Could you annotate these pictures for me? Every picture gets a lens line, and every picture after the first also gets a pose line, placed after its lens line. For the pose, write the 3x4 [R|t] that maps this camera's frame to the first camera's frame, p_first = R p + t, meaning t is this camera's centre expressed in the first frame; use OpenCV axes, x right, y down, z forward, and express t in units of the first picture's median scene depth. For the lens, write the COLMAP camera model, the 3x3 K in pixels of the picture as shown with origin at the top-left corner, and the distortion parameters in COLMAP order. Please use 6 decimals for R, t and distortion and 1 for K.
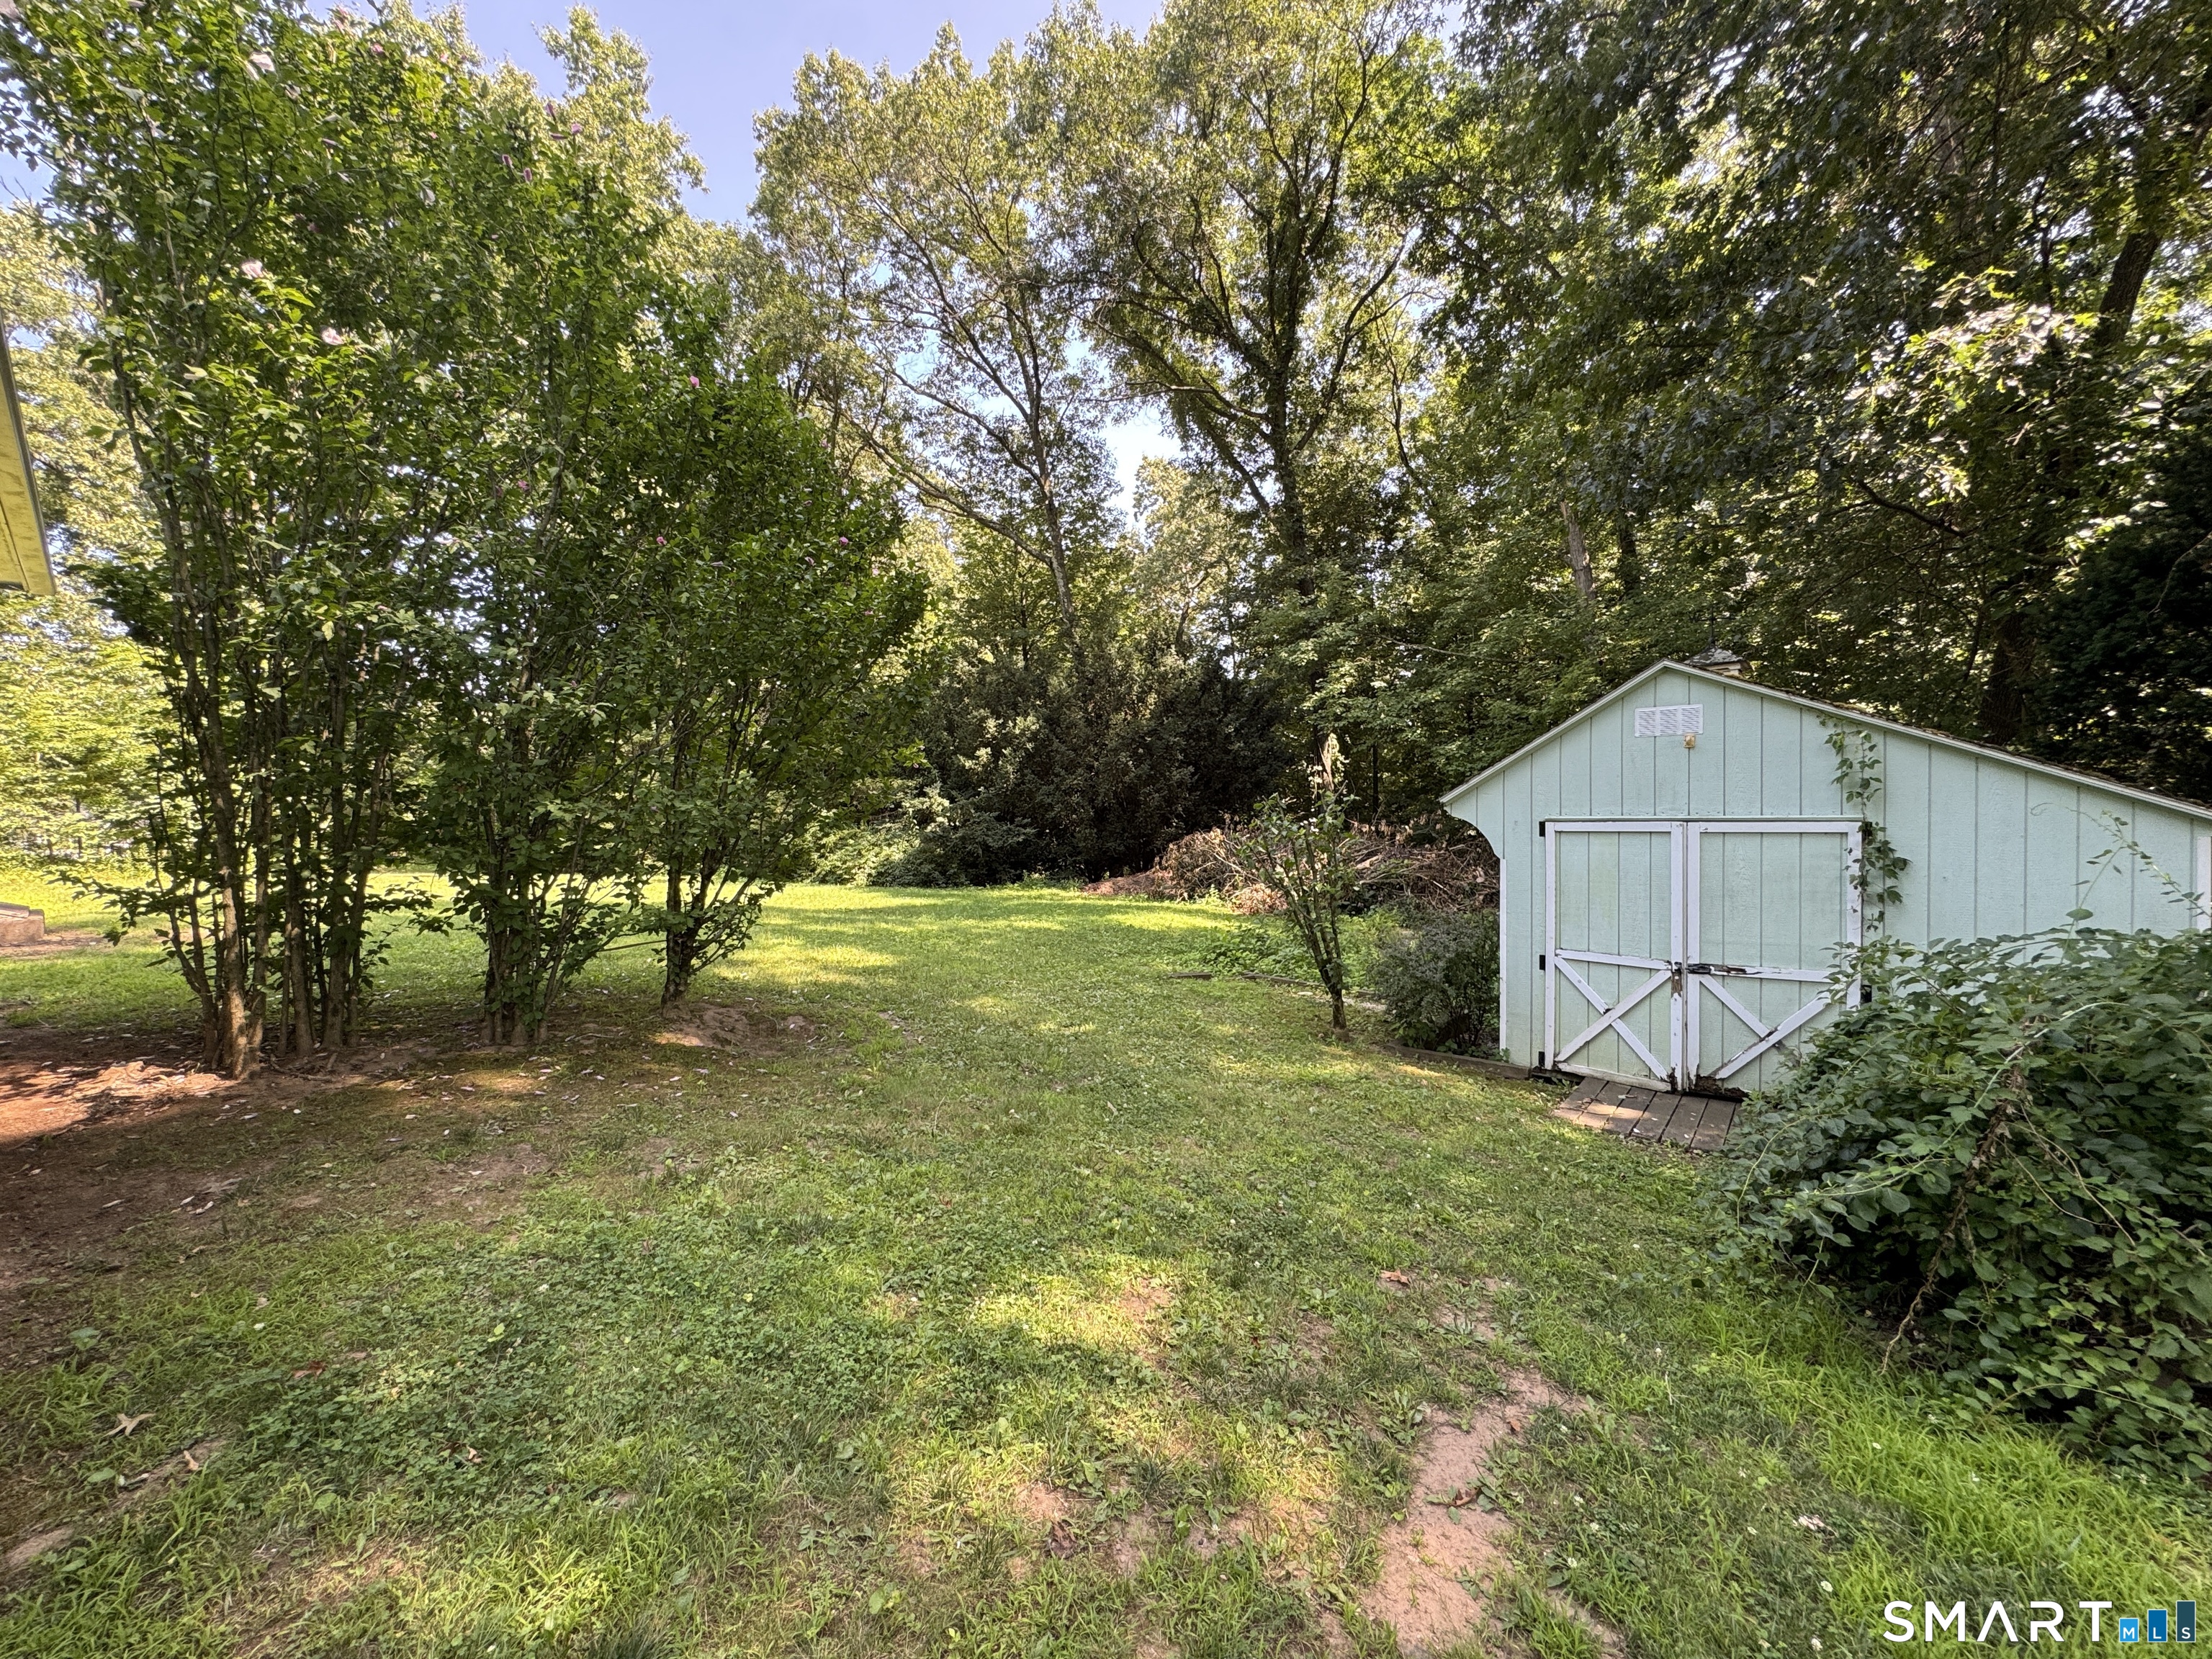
lens RADIAL K [[887.6, 0, 1105.6], [0, 887.6, 823.9], [0, 0, 1]] dist [-0.001107, 0.000476]
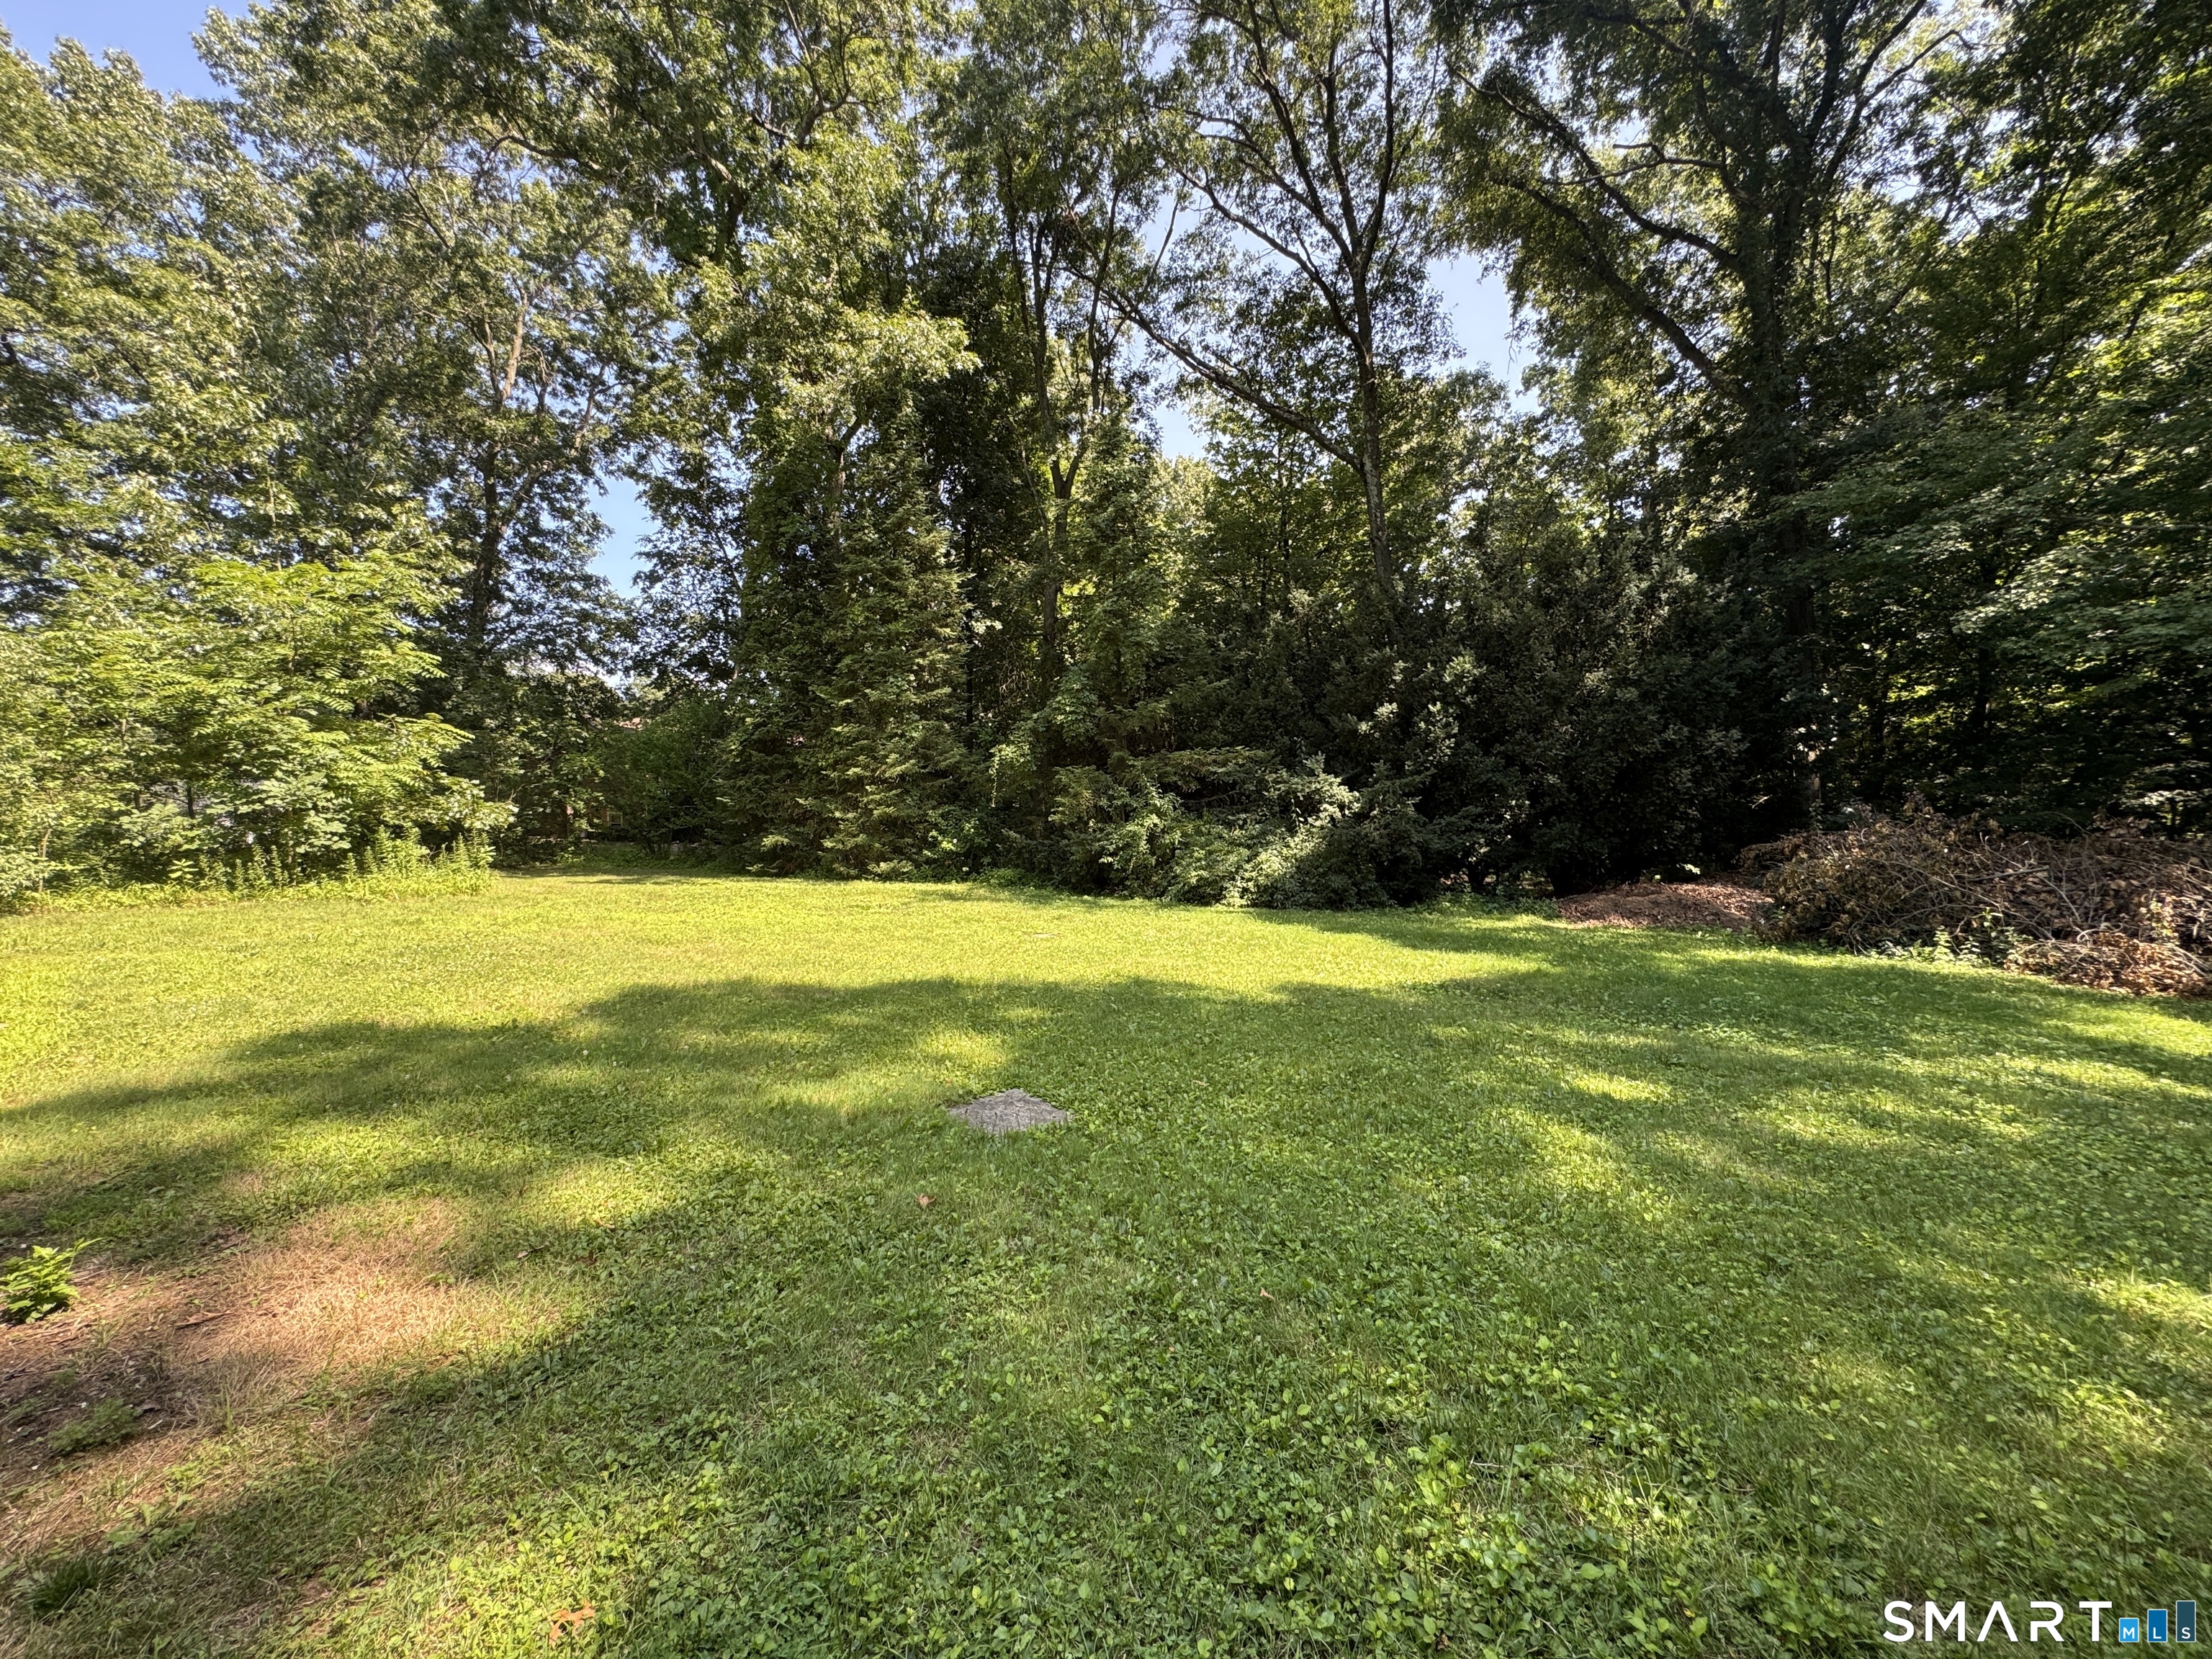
lens RADIAL K [[887.6, 0, 1105.6], [0, 887.6, 823.9], [0, 0, 1]] dist [-0.001107, 0.000476]
pose [[0.996603, 0.001763, -0.082334, -0.335593], [0.000681, 0.999560, 0.029644, -0.015140], [0.082350, -0.029599, 0.996164, 0.332960]]
